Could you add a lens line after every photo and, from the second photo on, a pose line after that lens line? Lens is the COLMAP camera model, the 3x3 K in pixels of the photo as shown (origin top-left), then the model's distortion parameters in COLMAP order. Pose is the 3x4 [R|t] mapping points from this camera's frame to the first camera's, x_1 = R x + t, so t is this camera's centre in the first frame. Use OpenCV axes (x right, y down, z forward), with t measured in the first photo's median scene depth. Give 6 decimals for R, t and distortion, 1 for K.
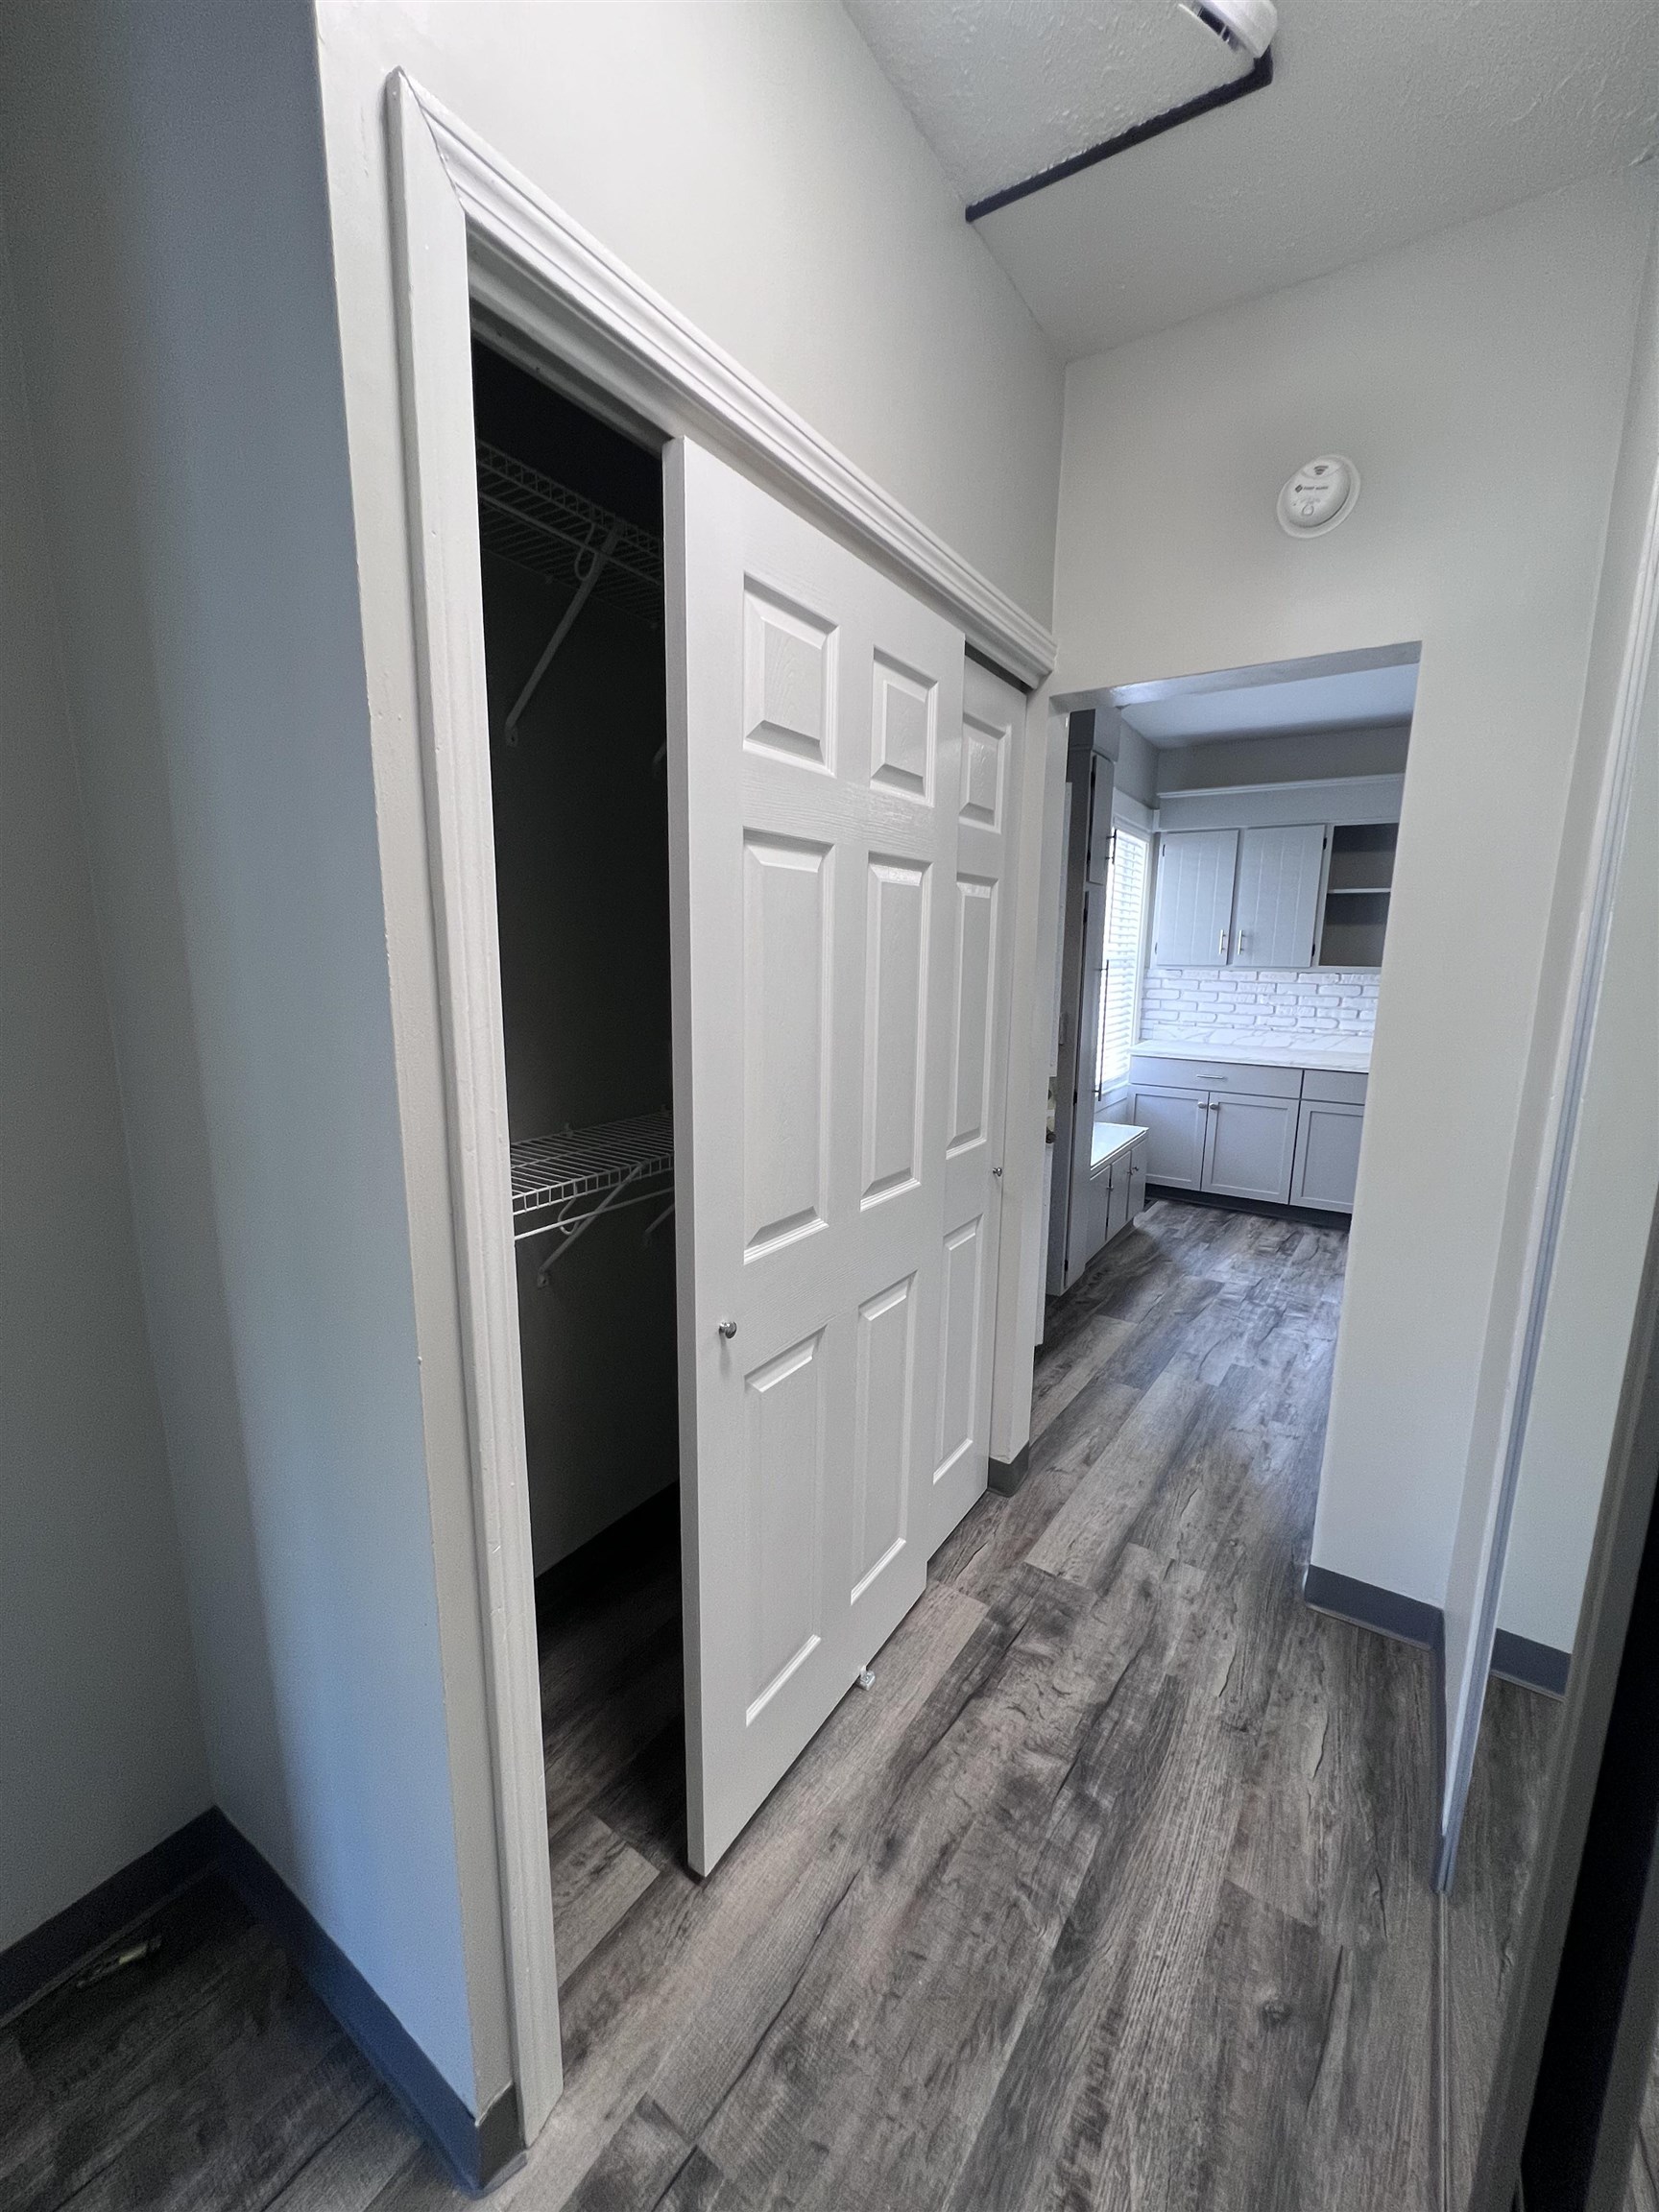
lens RADIAL K [[881.5, 0, 833.4], [0, 881.5, 1108.0], [0, 0, 1]] dist [-0.003473, 0.000410]
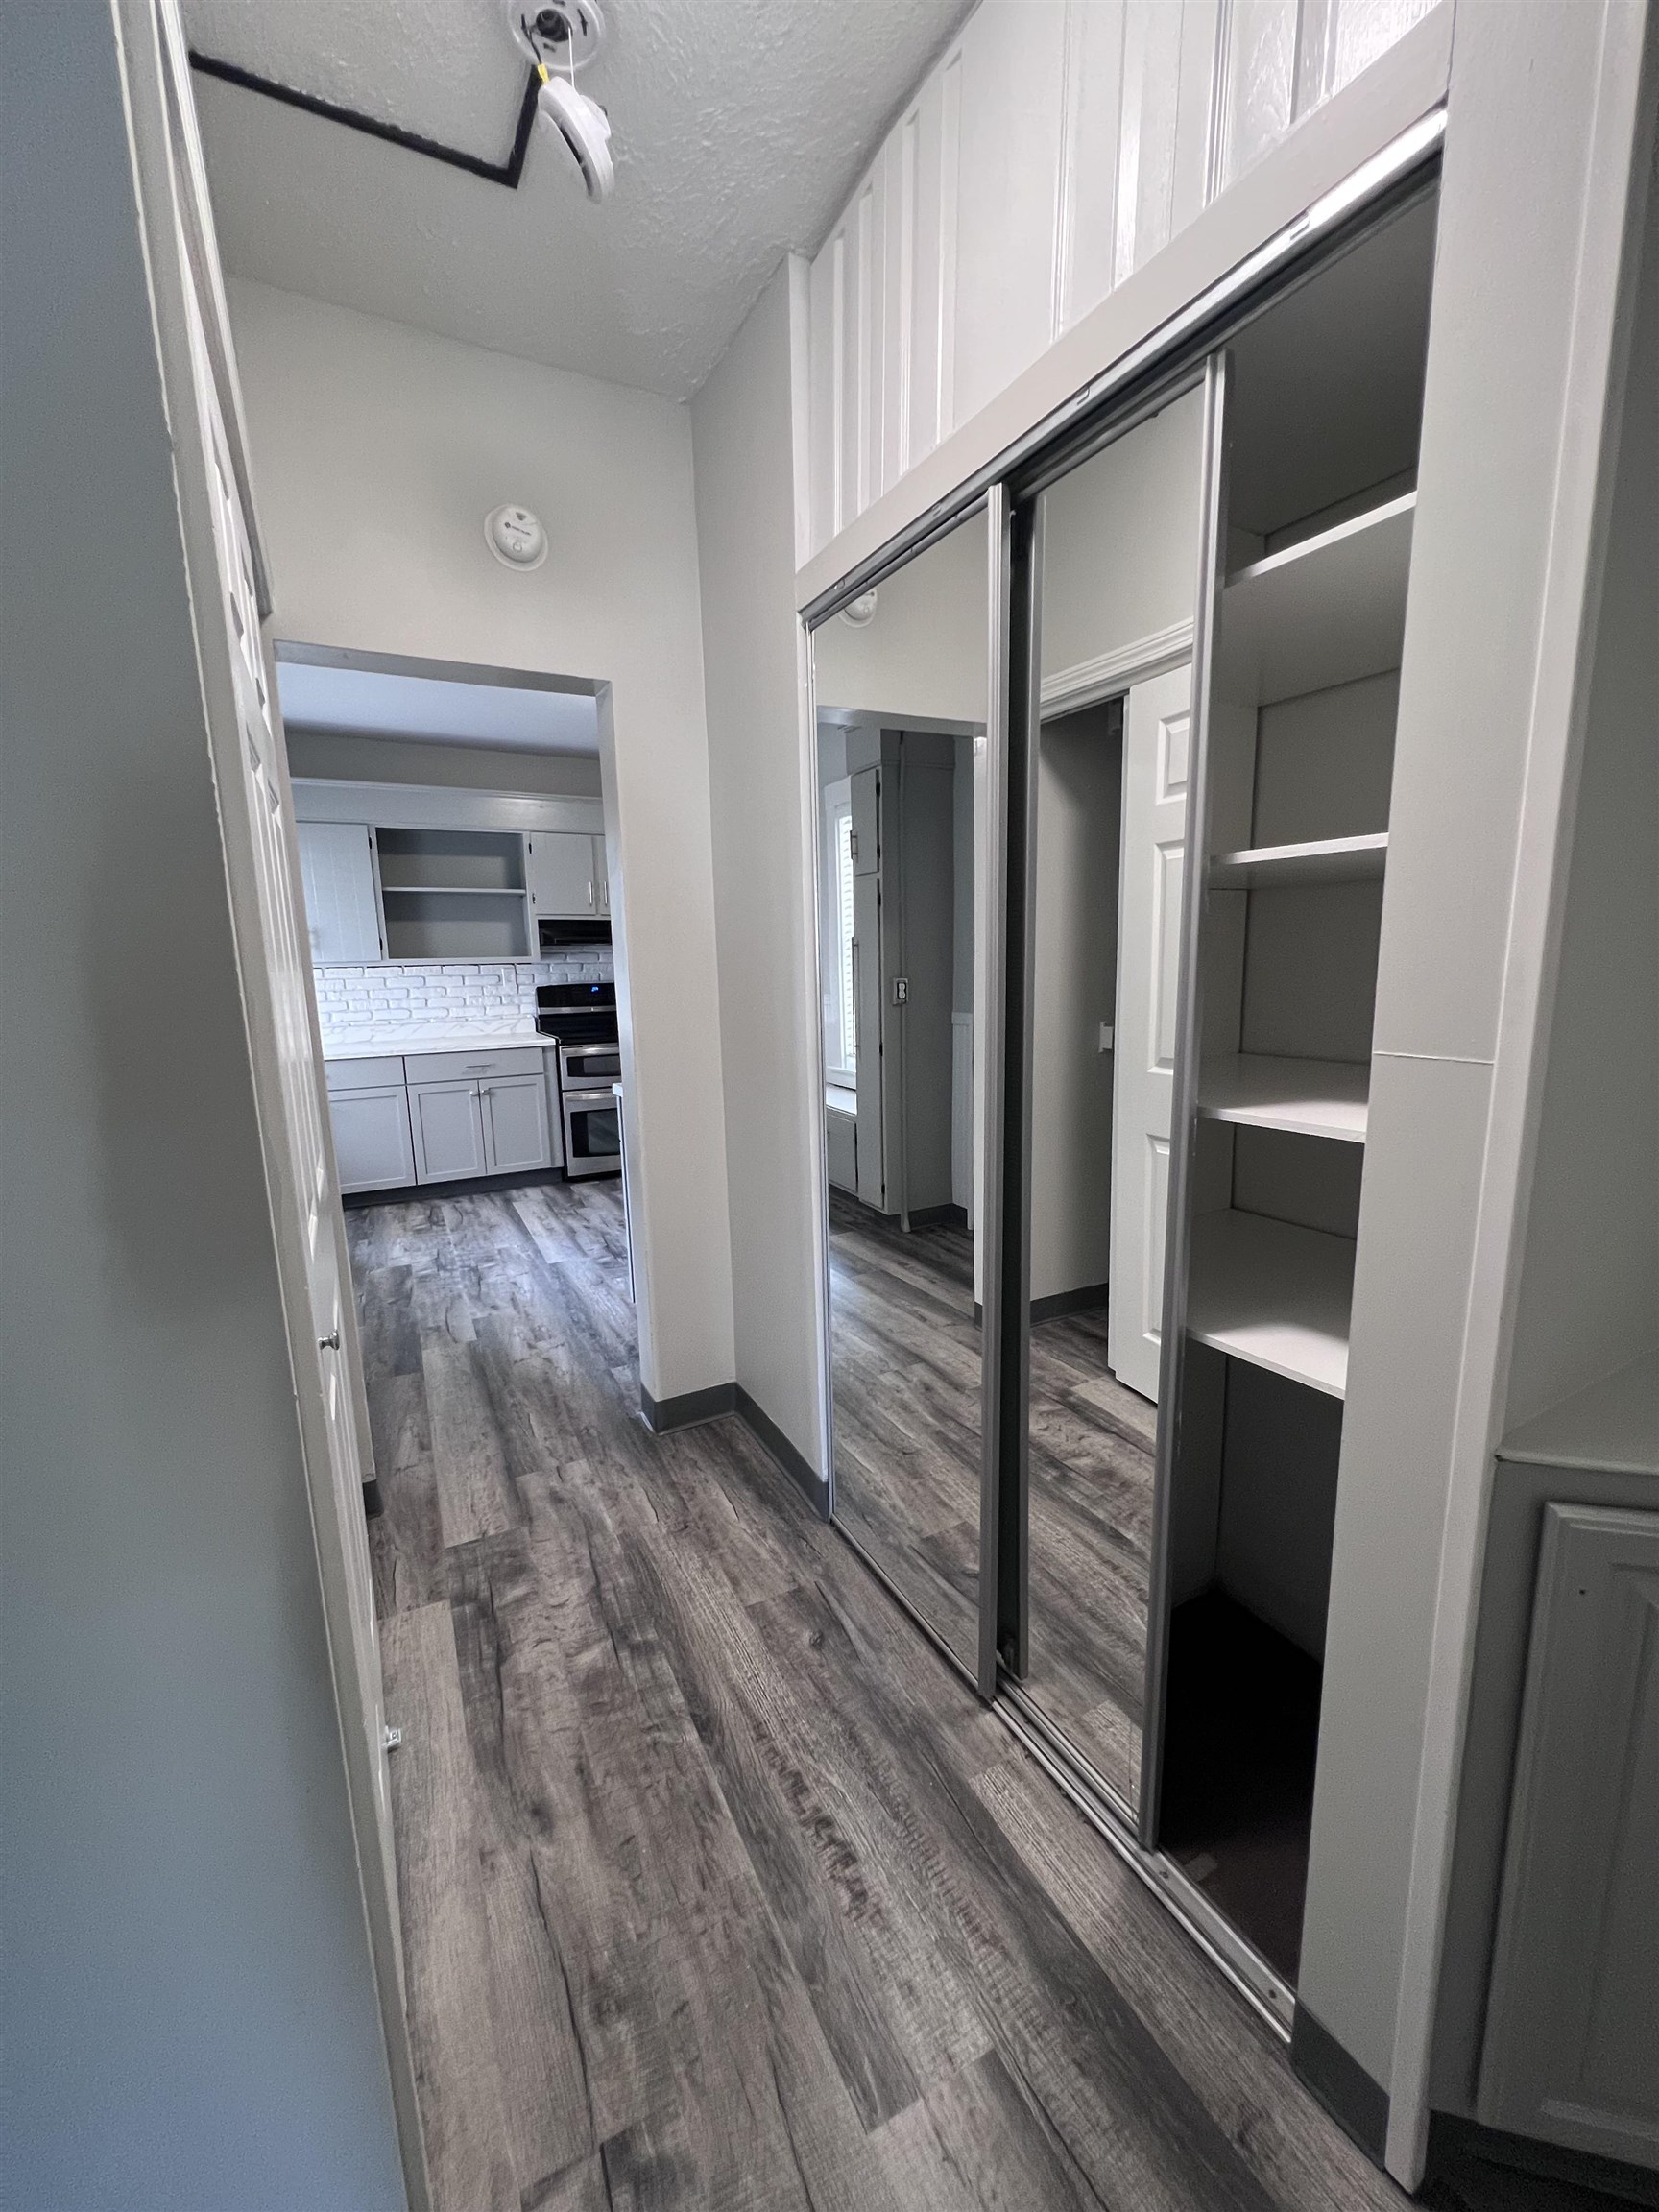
lens RADIAL K [[881.5, 0, 832.4], [0, 881.5, 1107.6], [0, 0, 1]] dist [-0.003473, 0.000410]
pose [[0.466765, -0.171883, 0.867517, -0.389889], [0.186059, 0.978063, 0.093677, 0.033769], [-0.864588, 0.117684, 0.488506, 0.116147]]
